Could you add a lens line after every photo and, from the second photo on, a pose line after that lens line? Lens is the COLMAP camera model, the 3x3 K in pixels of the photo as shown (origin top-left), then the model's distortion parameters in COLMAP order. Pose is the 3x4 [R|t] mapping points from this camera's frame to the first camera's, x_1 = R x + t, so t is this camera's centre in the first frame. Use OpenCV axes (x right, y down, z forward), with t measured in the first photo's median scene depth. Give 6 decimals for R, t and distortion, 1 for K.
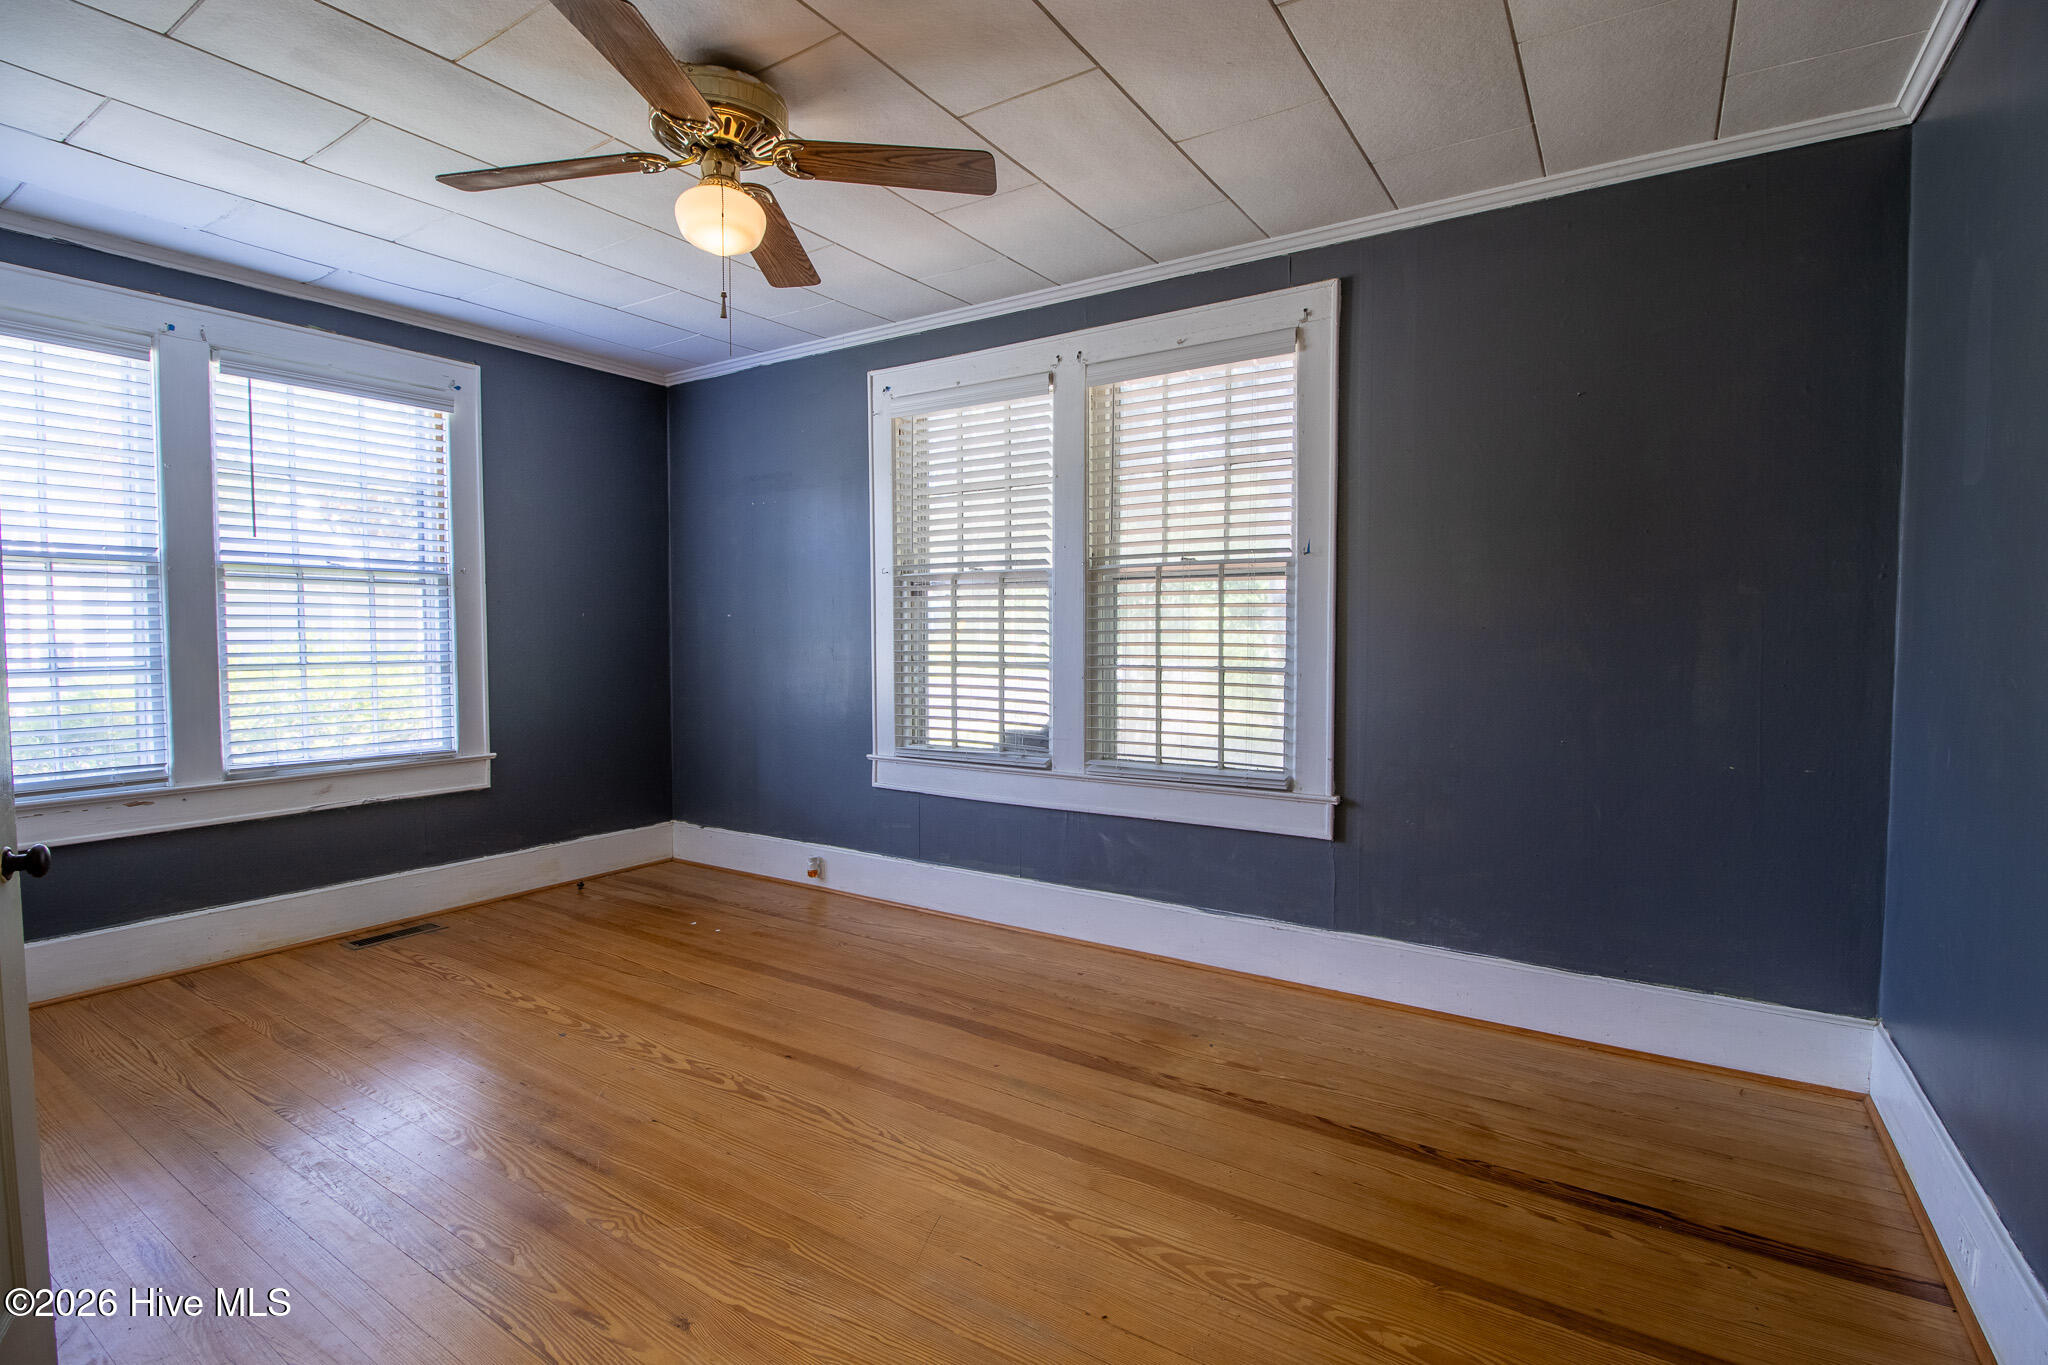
lens RADIAL K [[949.4, 0, 1036.1], [0, 949.4, 673.7], [0, 0, 1]] dist [0.000704, -0.014326]
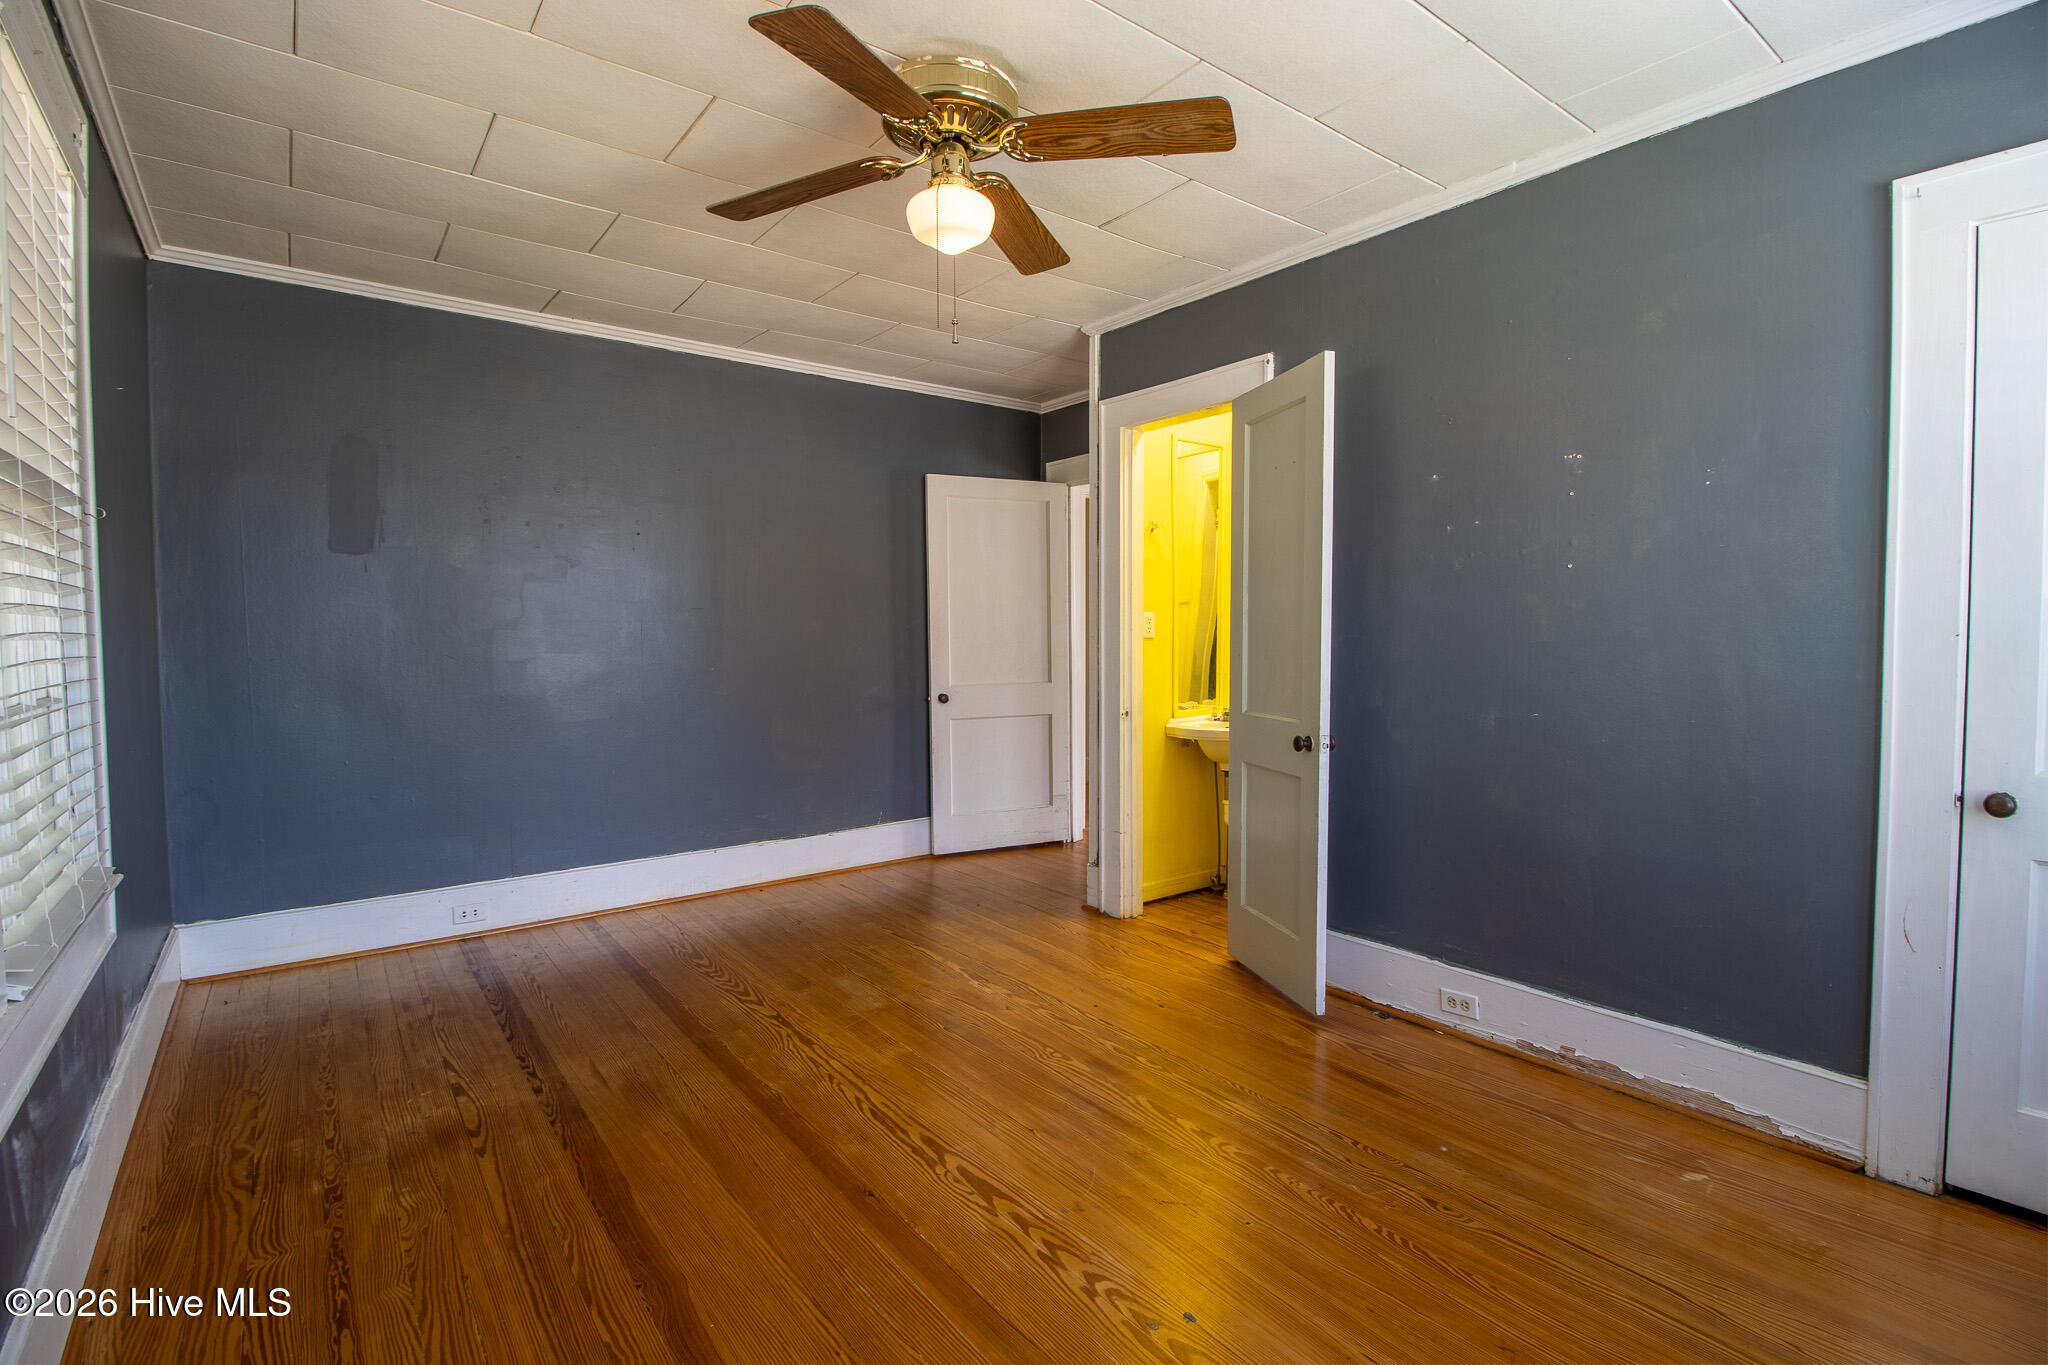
lens RADIAL K [[949.4, 0, 1036.1], [0, 949.4, 673.7], [0, 0, 1]] dist [0.000704, -0.014326]
pose [[-0.942394, -0.011855, 0.334295, -0.688185], [0.018995, 0.995863, 0.088863, -0.082853], [-0.333965, 0.090093, -0.938270, 1.770968]]
